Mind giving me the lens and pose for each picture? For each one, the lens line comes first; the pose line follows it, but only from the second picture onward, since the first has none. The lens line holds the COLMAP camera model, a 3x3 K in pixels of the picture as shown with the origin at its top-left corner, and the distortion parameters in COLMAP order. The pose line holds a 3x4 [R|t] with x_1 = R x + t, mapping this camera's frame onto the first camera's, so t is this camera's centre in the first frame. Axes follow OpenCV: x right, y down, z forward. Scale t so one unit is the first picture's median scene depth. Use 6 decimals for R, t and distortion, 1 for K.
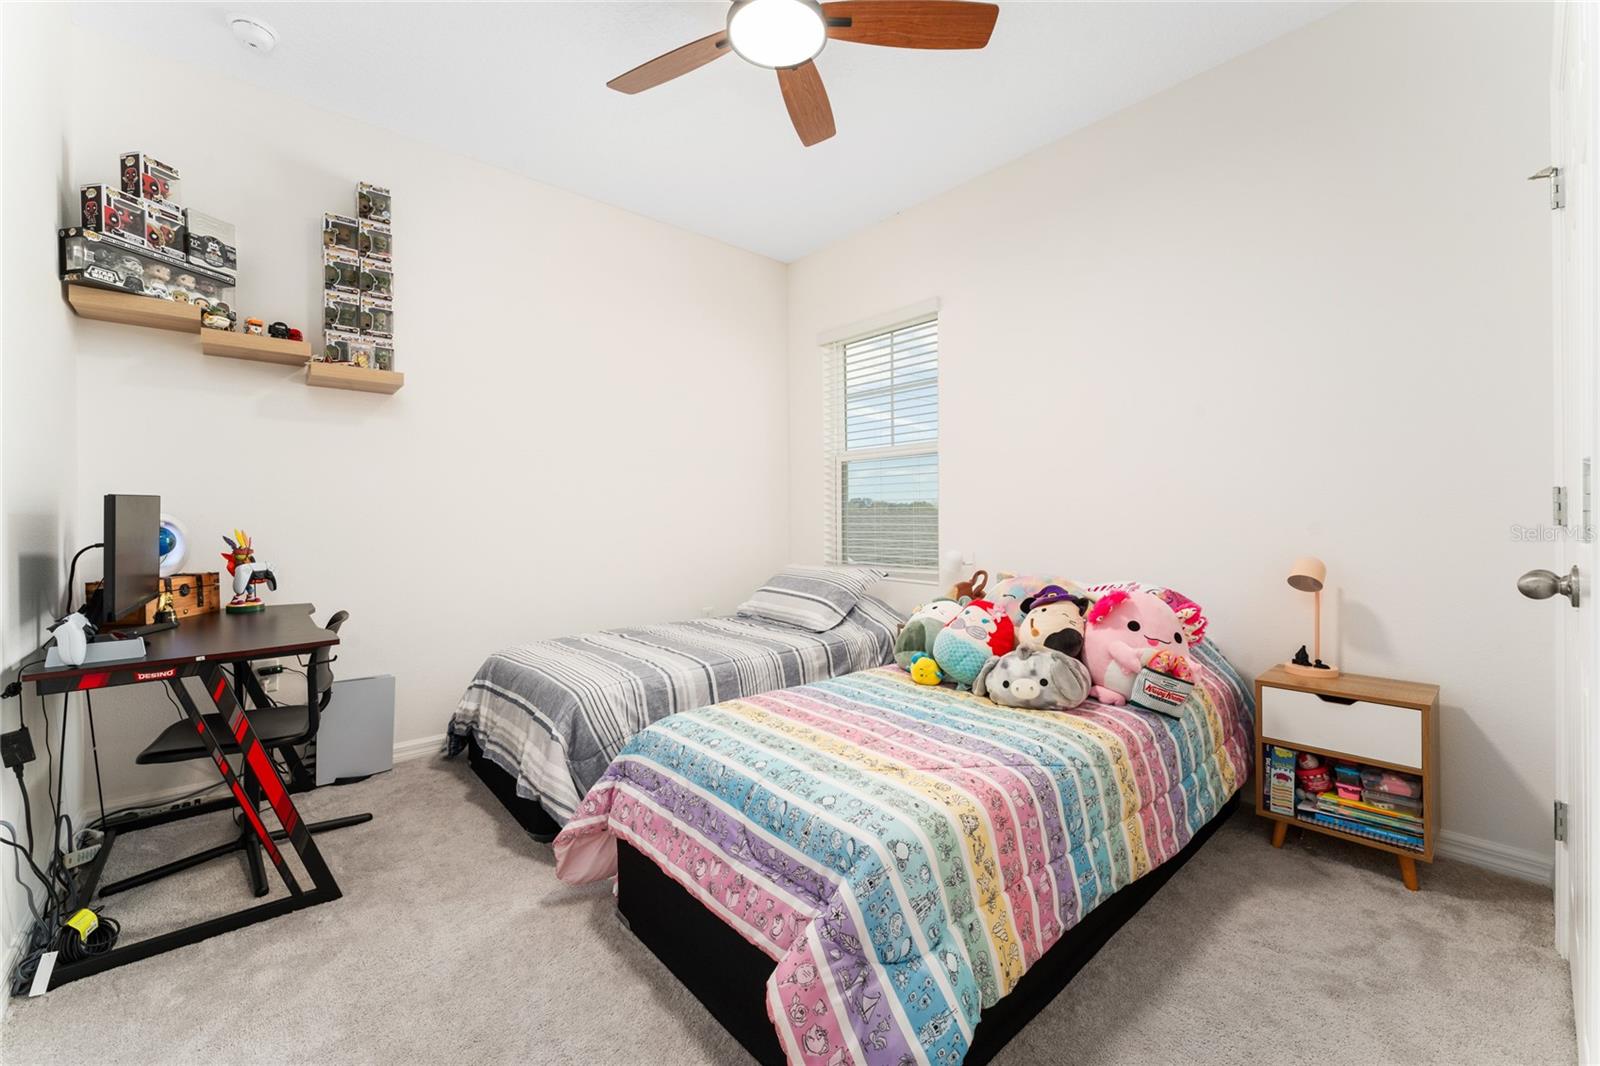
lens RADIAL K [[639.9, 0, 799.4], [0, 639.9, 521.5], [0, 0, 1]] dist [-0.002875, -0.000080]
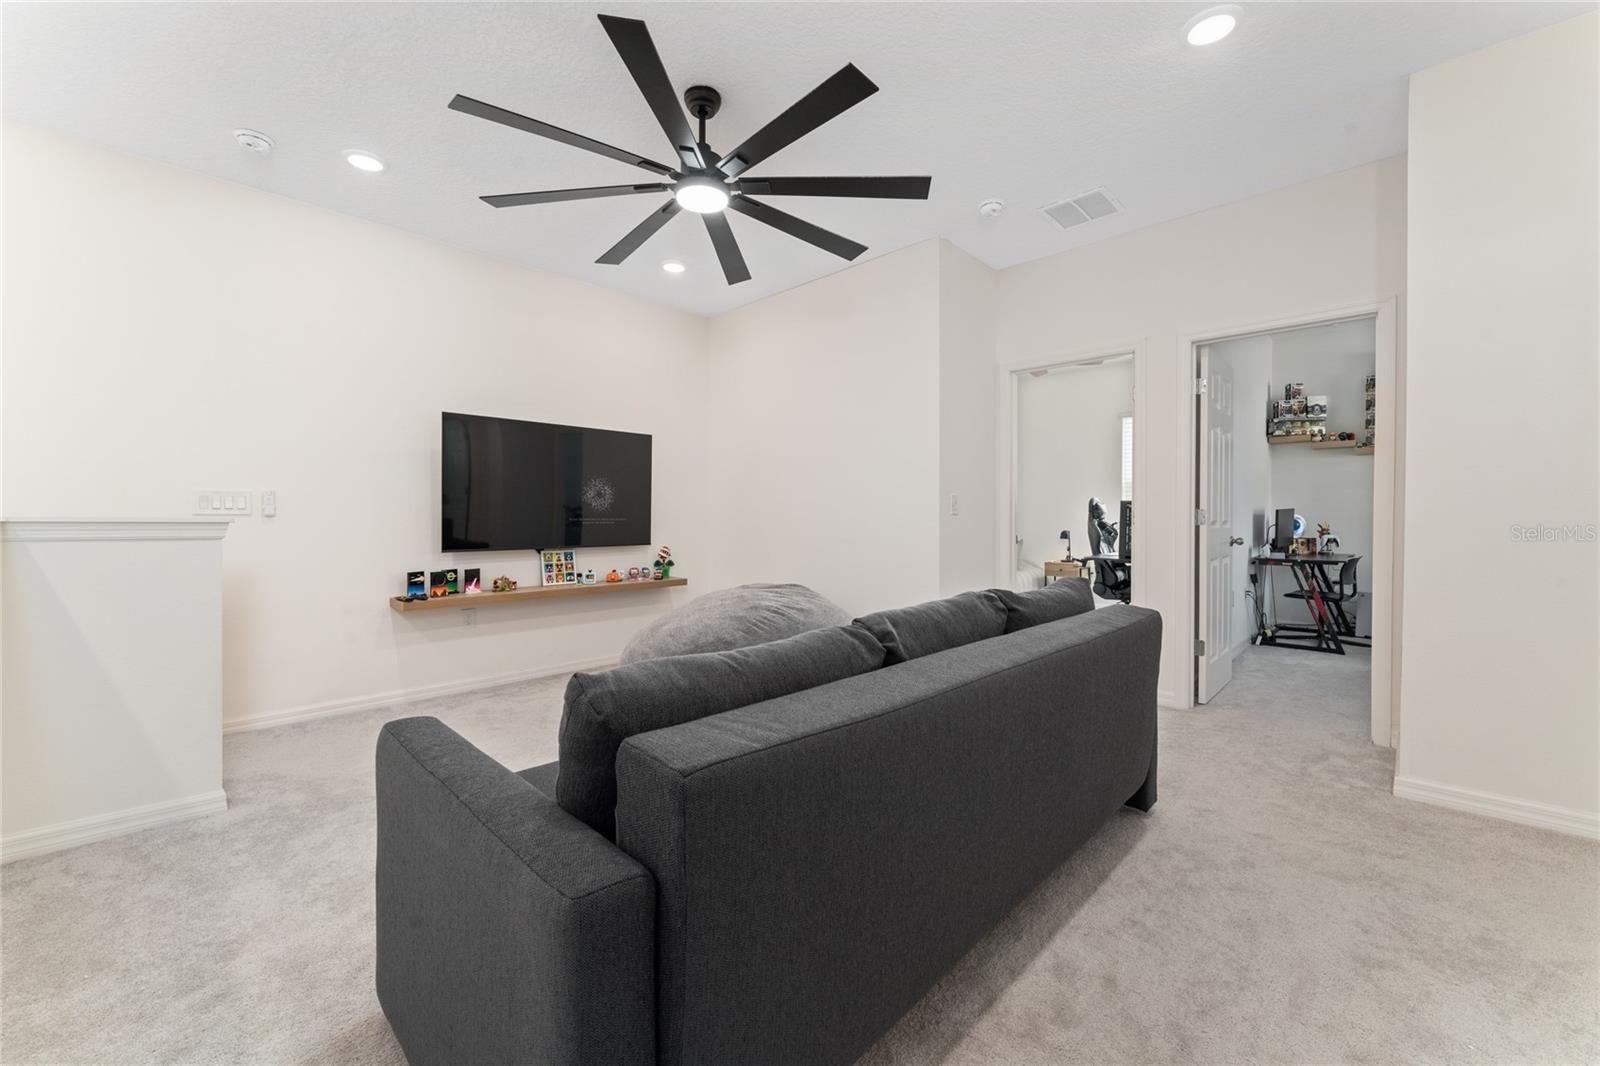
lens RADIAL K [[639.9, 0, 799.2], [0, 639.9, 524.2], [0, 0, 1]] dist [-0.002875, -0.000080]
pose [[0.070591, 0.010050, -0.997455, 1.579235], [-0.005744, 0.999937, 0.009668, 0.012622], [0.997489, 0.005047, 0.070644, -1.314847]]
